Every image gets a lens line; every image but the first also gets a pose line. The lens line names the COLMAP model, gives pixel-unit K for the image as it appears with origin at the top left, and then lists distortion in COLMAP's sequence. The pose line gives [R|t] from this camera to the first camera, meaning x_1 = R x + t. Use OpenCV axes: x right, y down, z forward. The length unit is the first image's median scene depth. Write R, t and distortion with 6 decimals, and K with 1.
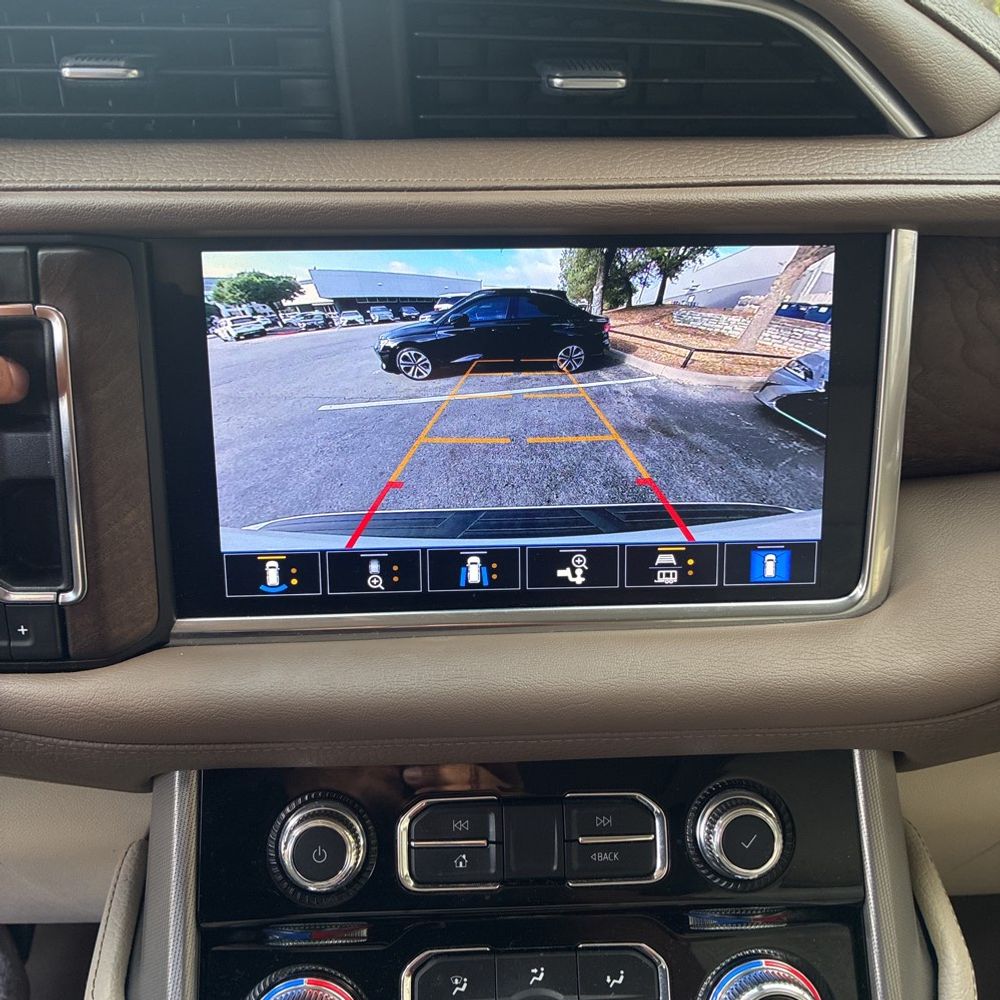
lens RADIAL K [[1025.7, 0, 496.1], [0, 1025.7, 493.6], [0, 0, 1]] dist [0.019876, 0.000000]
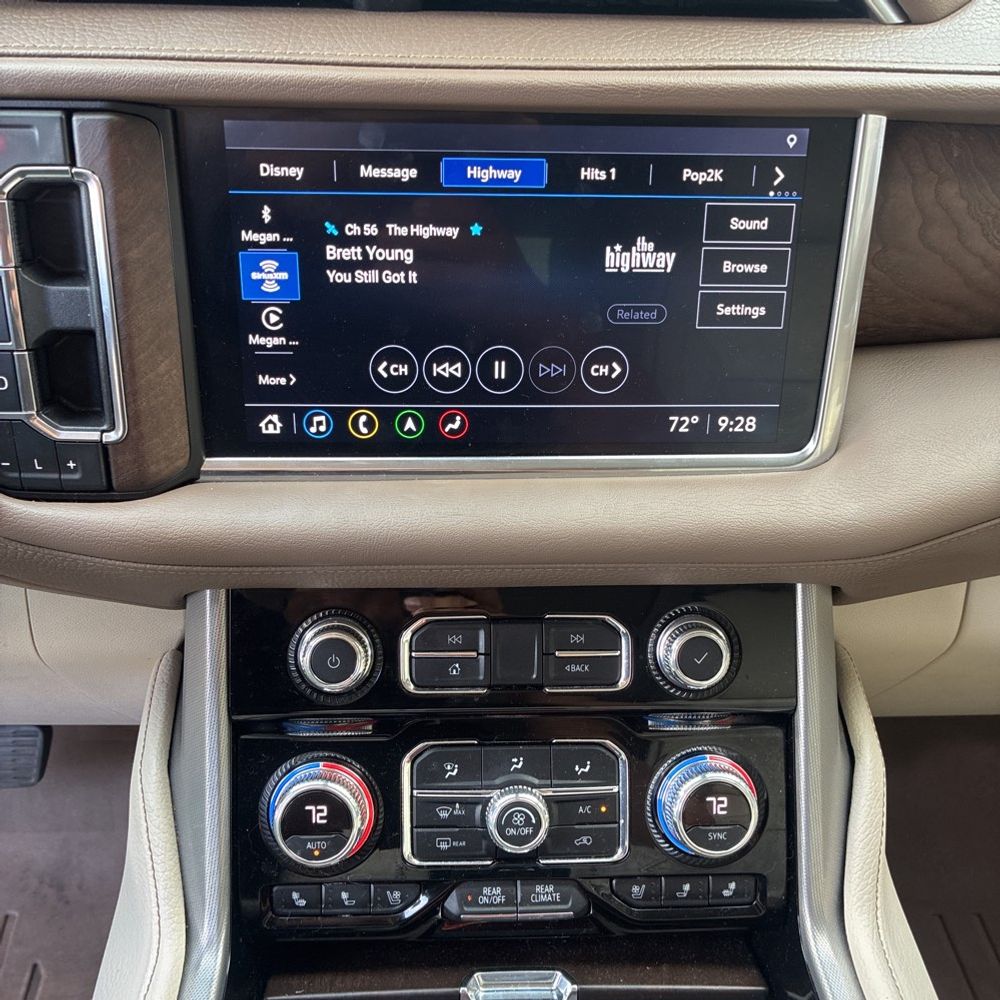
lens RADIAL K [[1025.7, 0, 500.0], [0, 1025.7, 503.0], [0, 0, 1]] dist [0.019876, 0.000000]
pose [[0.999649, 0.021374, 0.015671, -0.004794], [-0.023567, 0.987372, 0.156658, -0.013970], [-0.012125, -0.156972, 0.987529, -0.127062]]
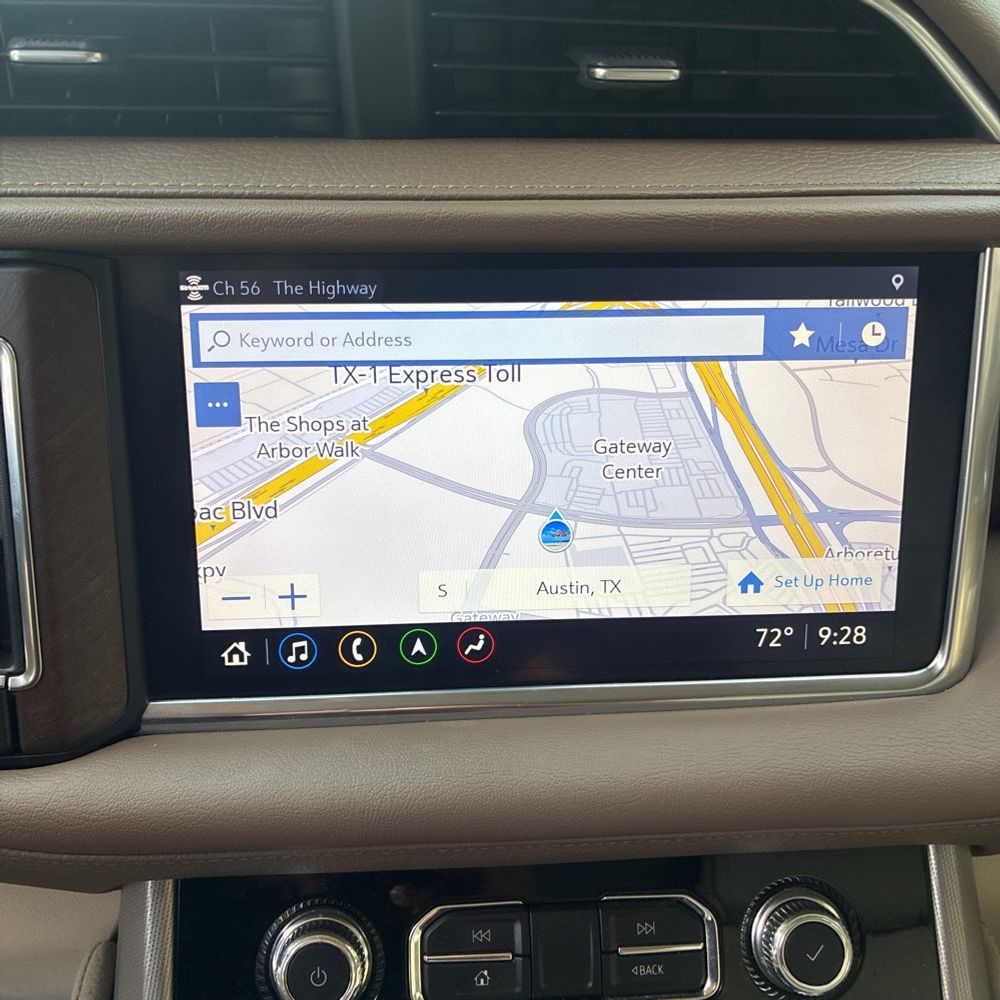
lens RADIAL K [[1025.7, 0, 491.5], [0, 1025.7, 506.8], [0, 0, 1]] dist [0.019876, 0.000000]
pose [[0.999644, -0.001430, 0.026628, -0.050996], [0.001304, 0.999988, 0.004772, -0.043706], [-0.026635, -0.004736, 0.999634, 0.145000]]
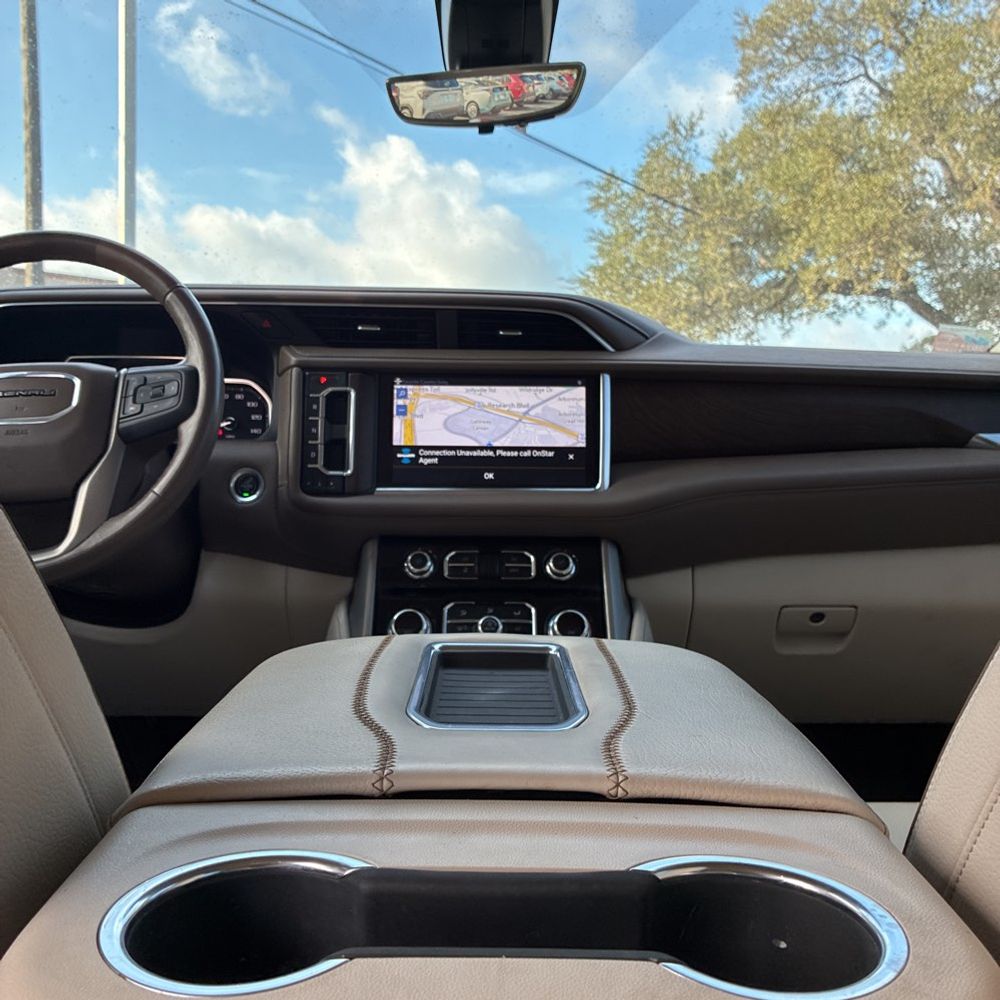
lens RADIAL K [[1025.7, 0, 505.3], [0, 1025.7, 502.2], [0, 0, 1]] dist [0.019876, 0.000000]
pose [[0.999502, 0.013898, -0.028327, 0.168426], [-0.022424, 0.944459, -0.327863, 1.186790], [0.022197, 0.328335, 0.944301, -1.930830]]
